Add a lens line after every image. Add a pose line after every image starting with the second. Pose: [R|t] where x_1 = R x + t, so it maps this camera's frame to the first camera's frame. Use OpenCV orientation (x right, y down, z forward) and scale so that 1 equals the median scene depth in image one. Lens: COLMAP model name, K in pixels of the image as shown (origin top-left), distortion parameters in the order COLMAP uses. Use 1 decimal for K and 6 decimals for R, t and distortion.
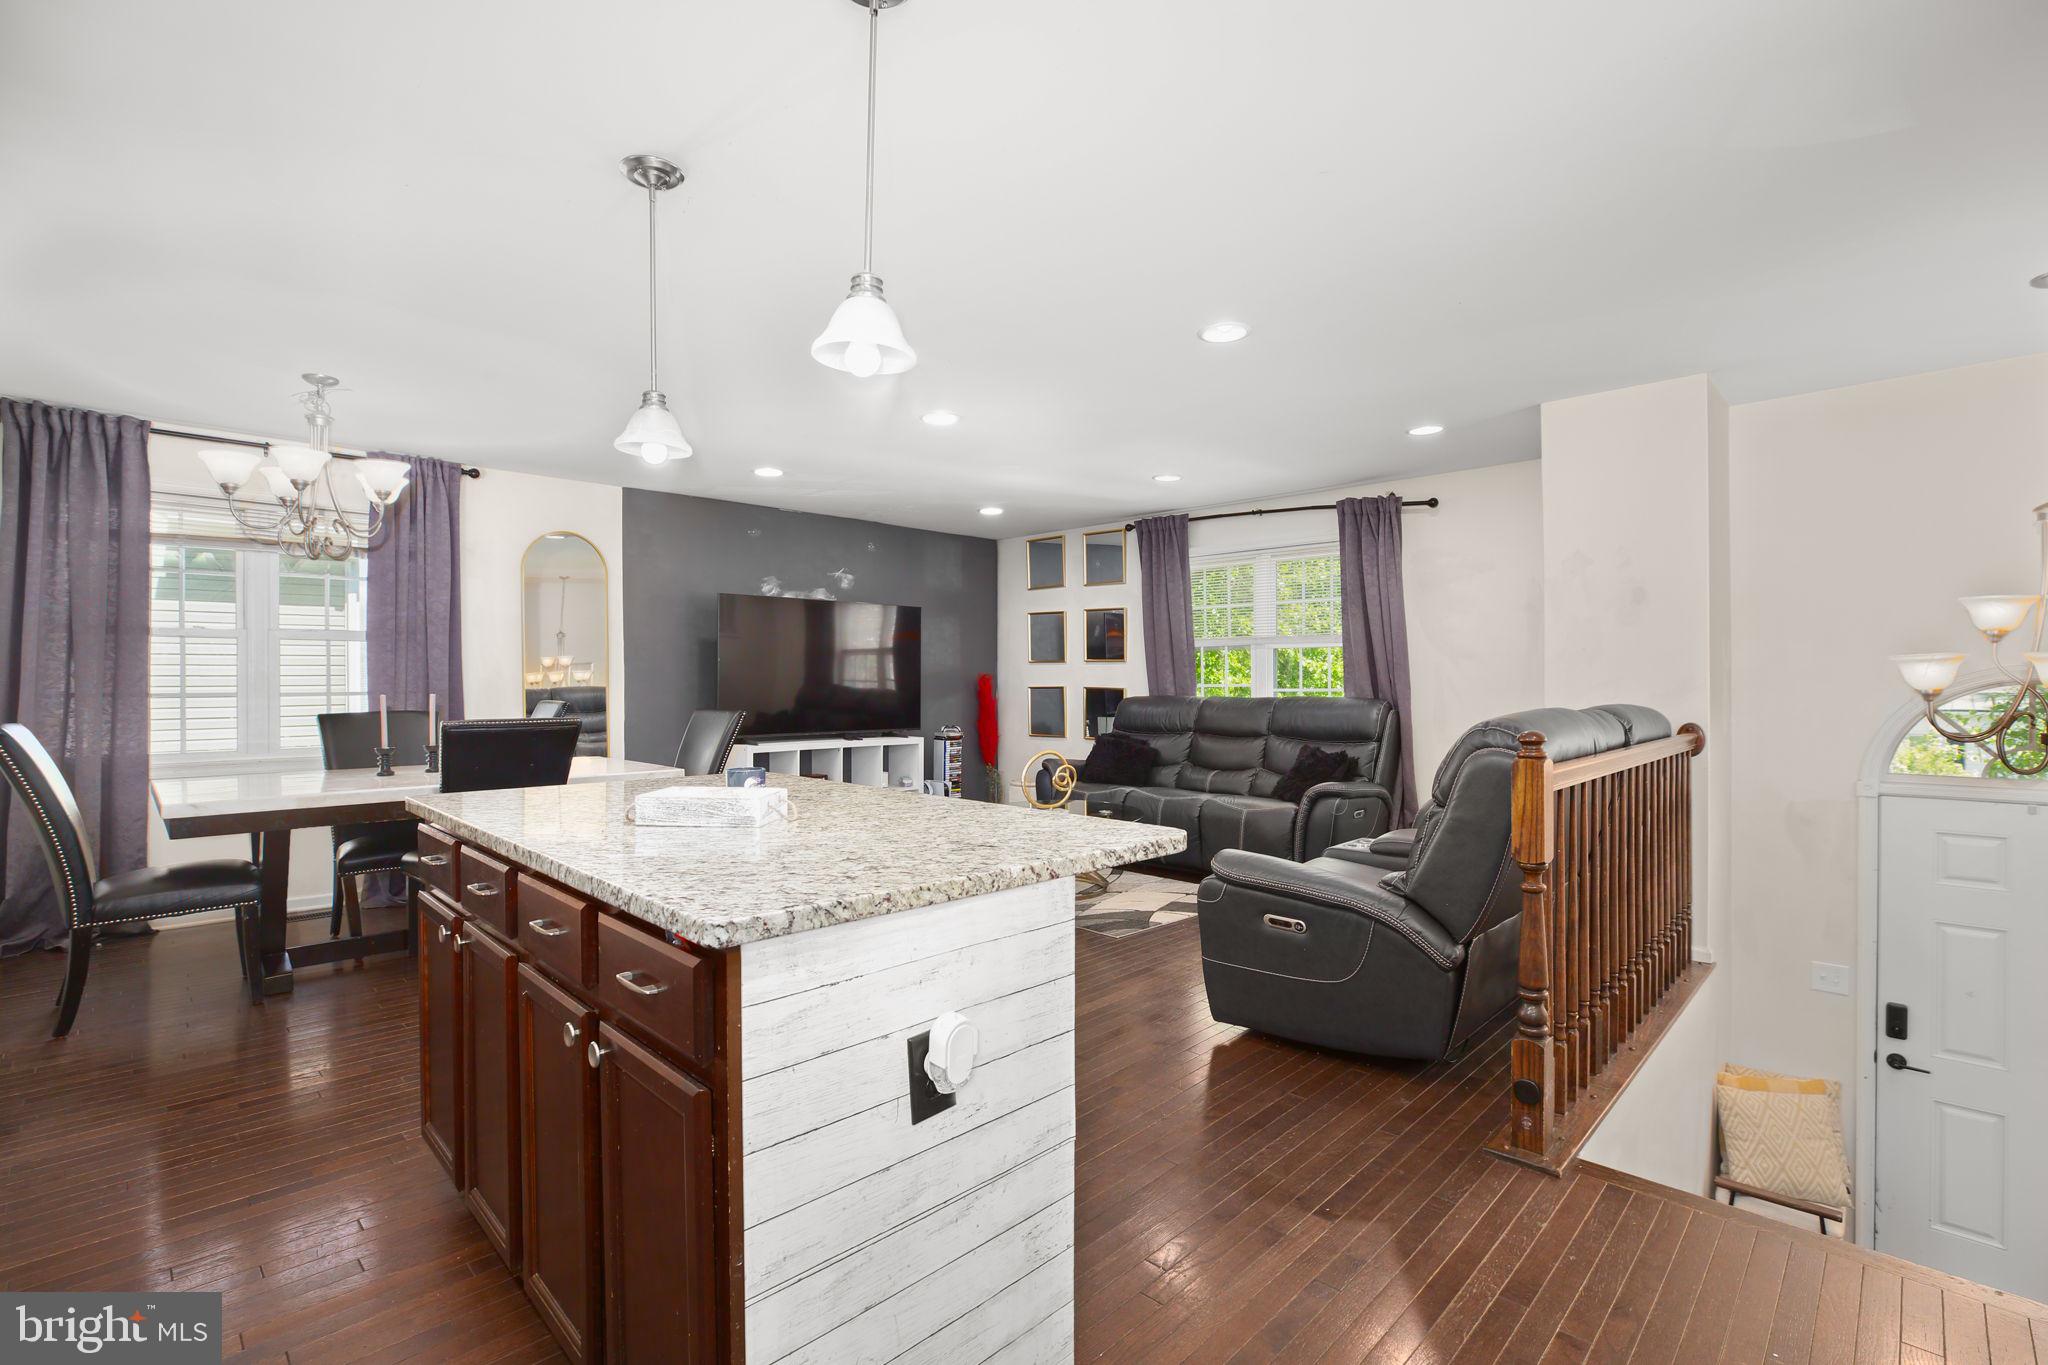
lens RADIAL K [[956.3, 0, 1039.4], [0, 956.3, 676.8], [0, 0, 1]] dist [-0.003022, -0.000436]
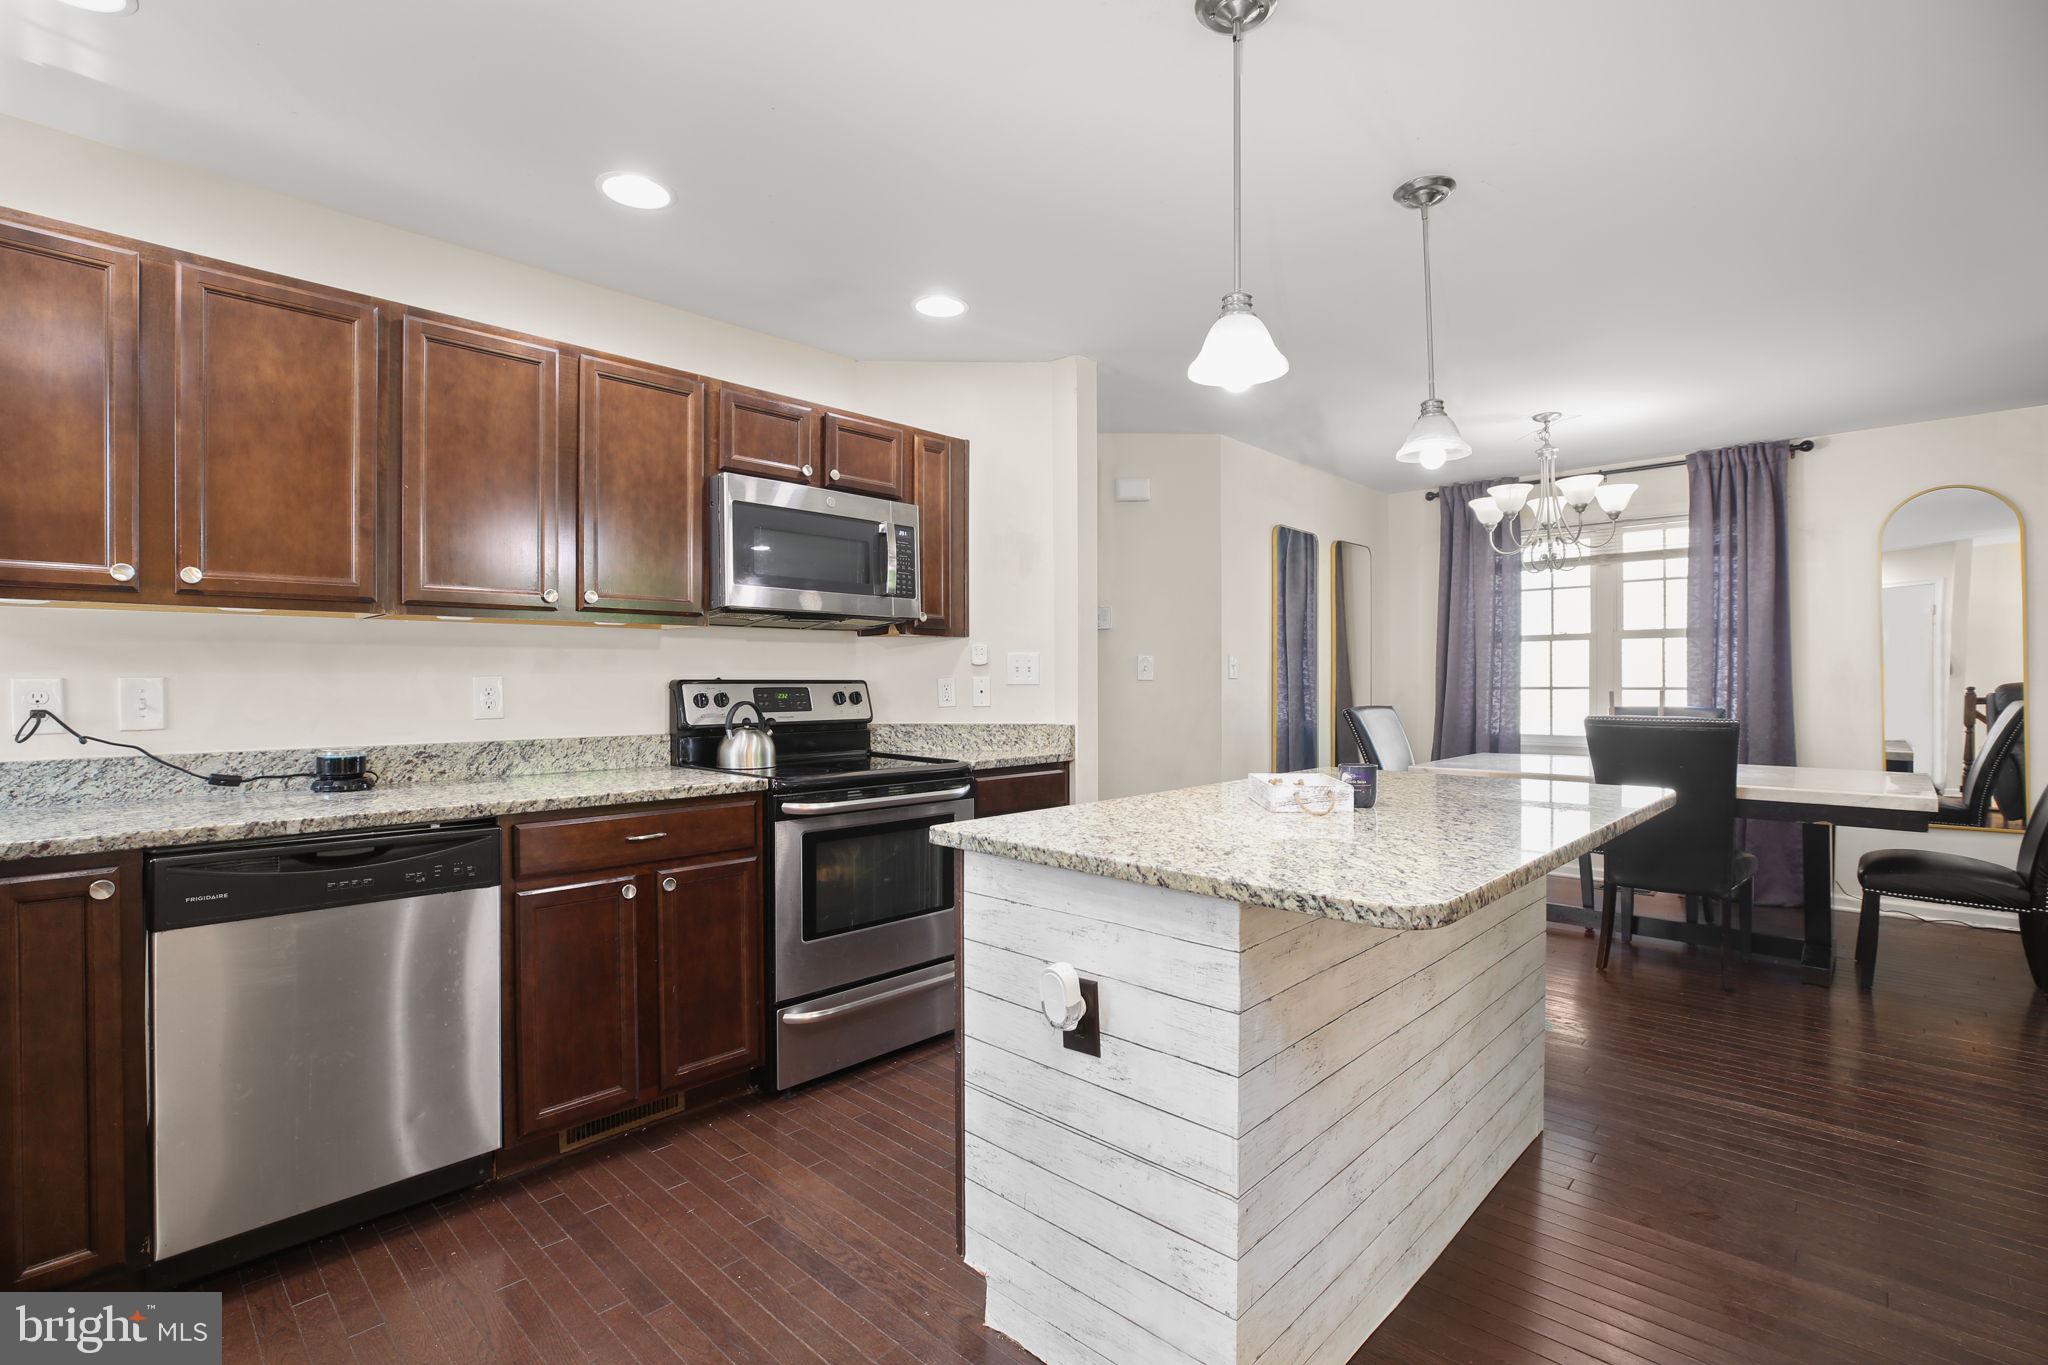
lens RADIAL K [[956.3, 0, 1039.4], [0, 956.3, 676.8], [0, 0, 1]] dist [-0.003022, -0.000436]
pose [[0.006103, -0.000474, -0.999981, 0.377378], [0.007369, 0.999973, -0.000429, -0.000383], [0.999954, -0.007366, 0.006107, 0.337020]]
